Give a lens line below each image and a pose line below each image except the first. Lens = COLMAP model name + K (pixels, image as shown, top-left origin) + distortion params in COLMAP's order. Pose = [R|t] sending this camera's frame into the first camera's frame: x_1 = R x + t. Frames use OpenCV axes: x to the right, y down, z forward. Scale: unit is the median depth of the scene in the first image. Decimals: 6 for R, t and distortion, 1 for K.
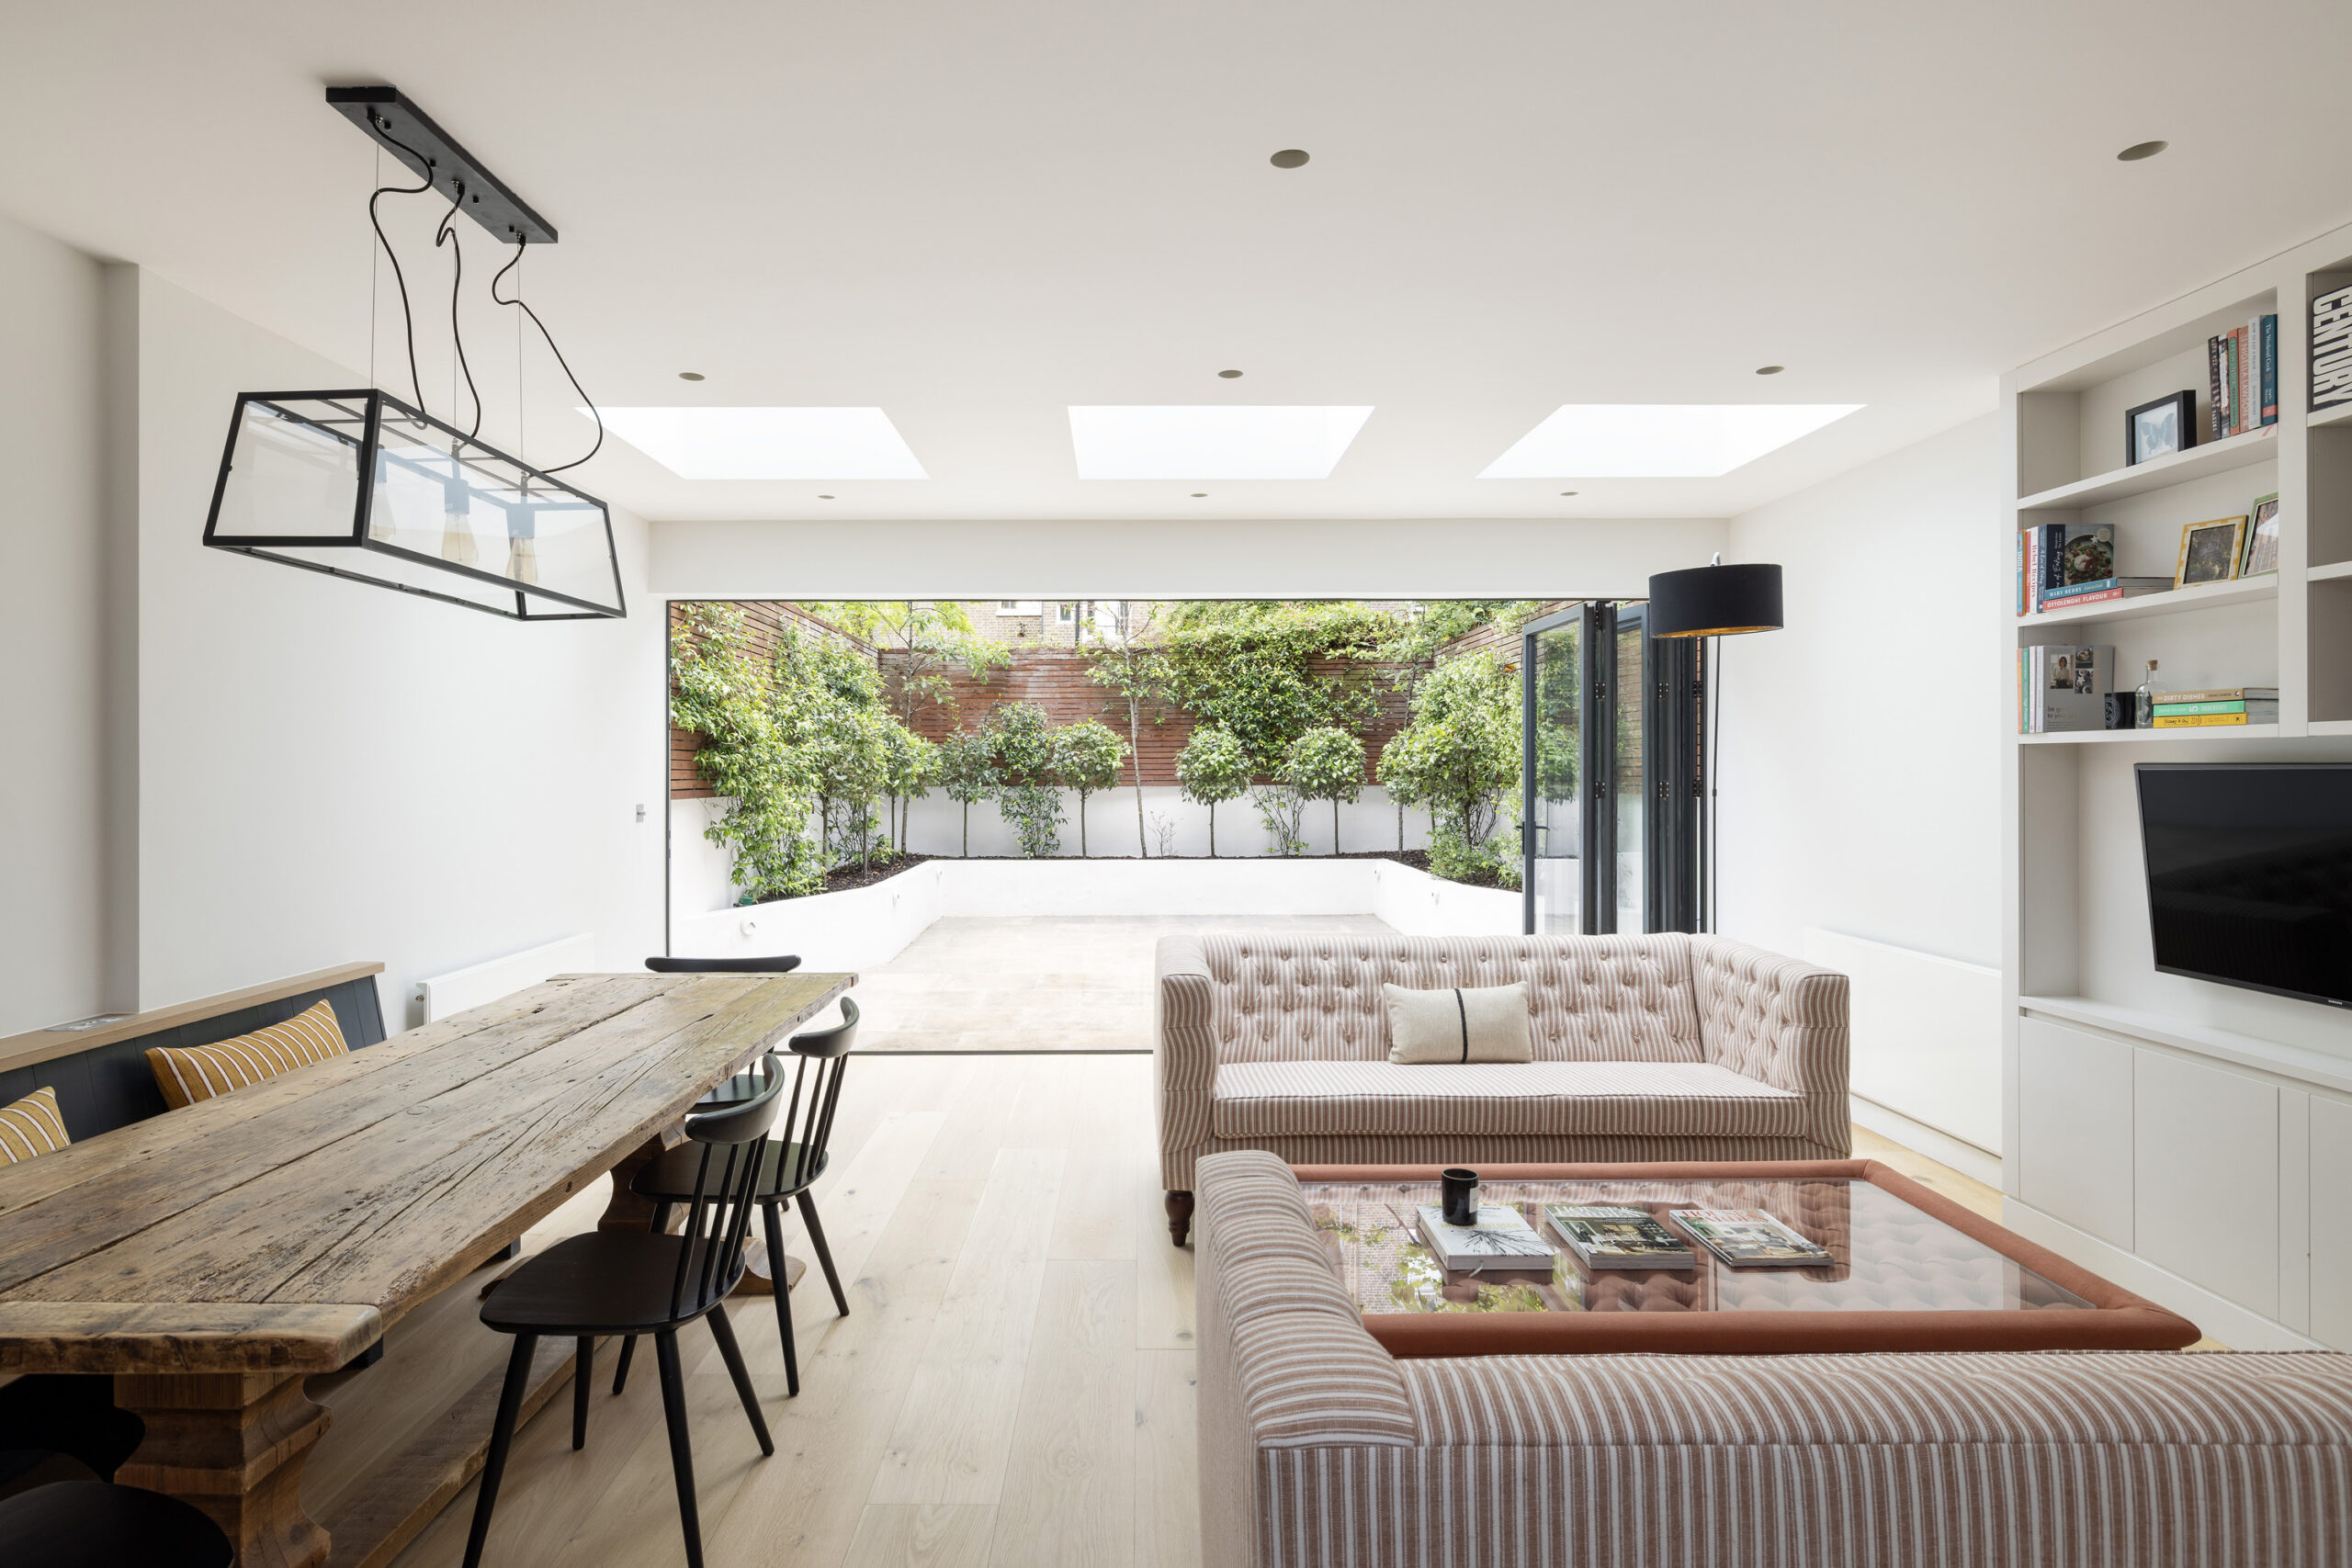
lens RADIAL K [[1223.6, 0, 1144.7], [0, 1223.6, 778.8], [0, 0, 1]] dist [-0.000338, -0.000038]
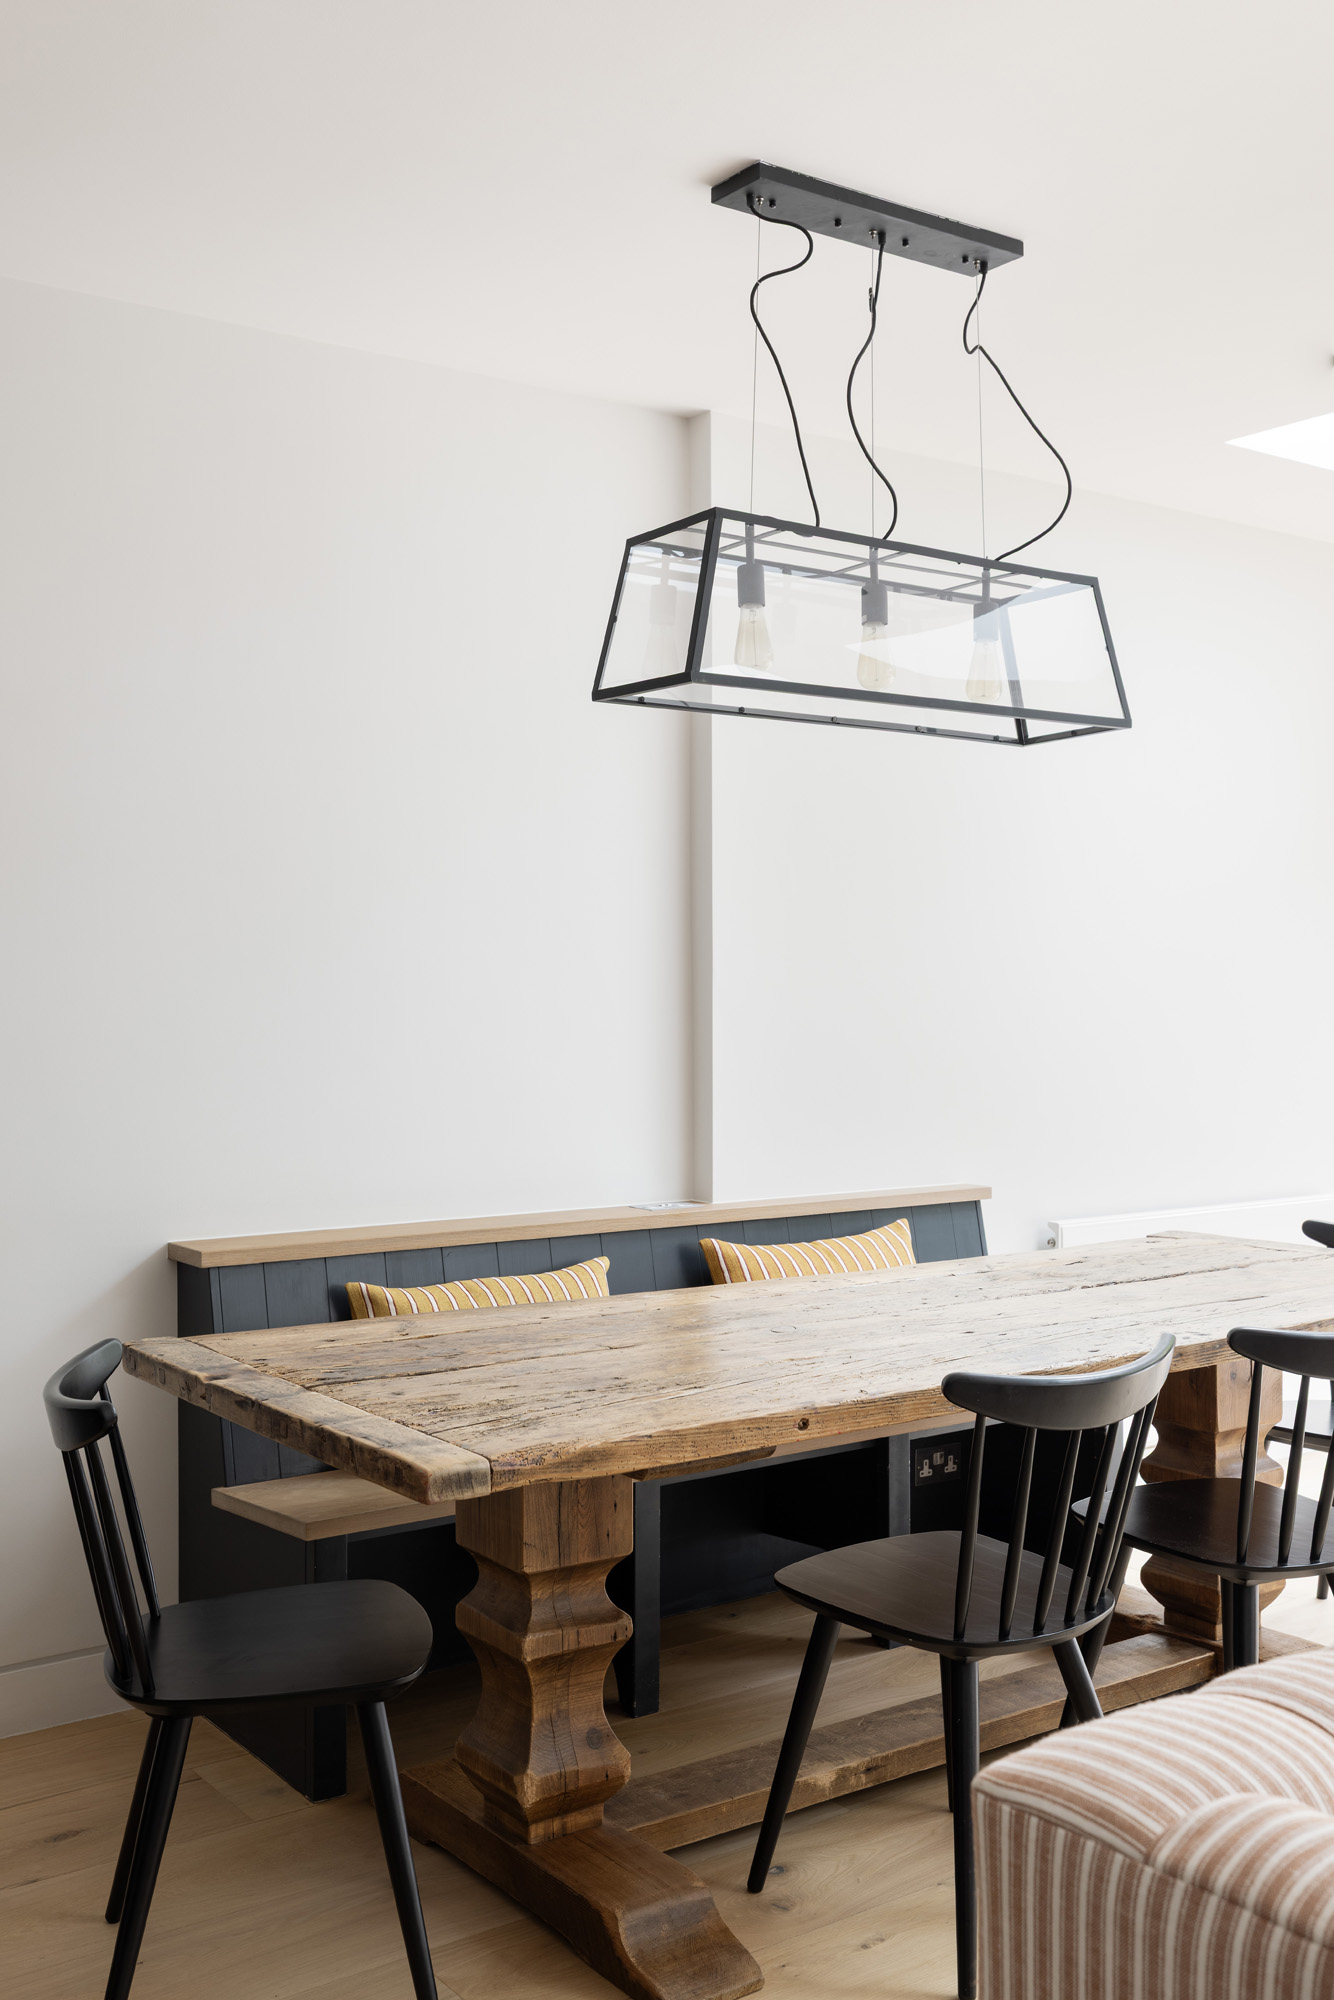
lens RADIAL K [[1939.4, 0, 669.5], [0, 1939.4, 952.5], [0, 0, 1]] dist [-0.012417, -0.005817]
pose [[0.580326, -0.012438, -0.814289, 0.096198], [-0.006878, 0.999773, -0.020173, 0.007397], [0.814355, 0.017307, 0.580109, 0.028466]]
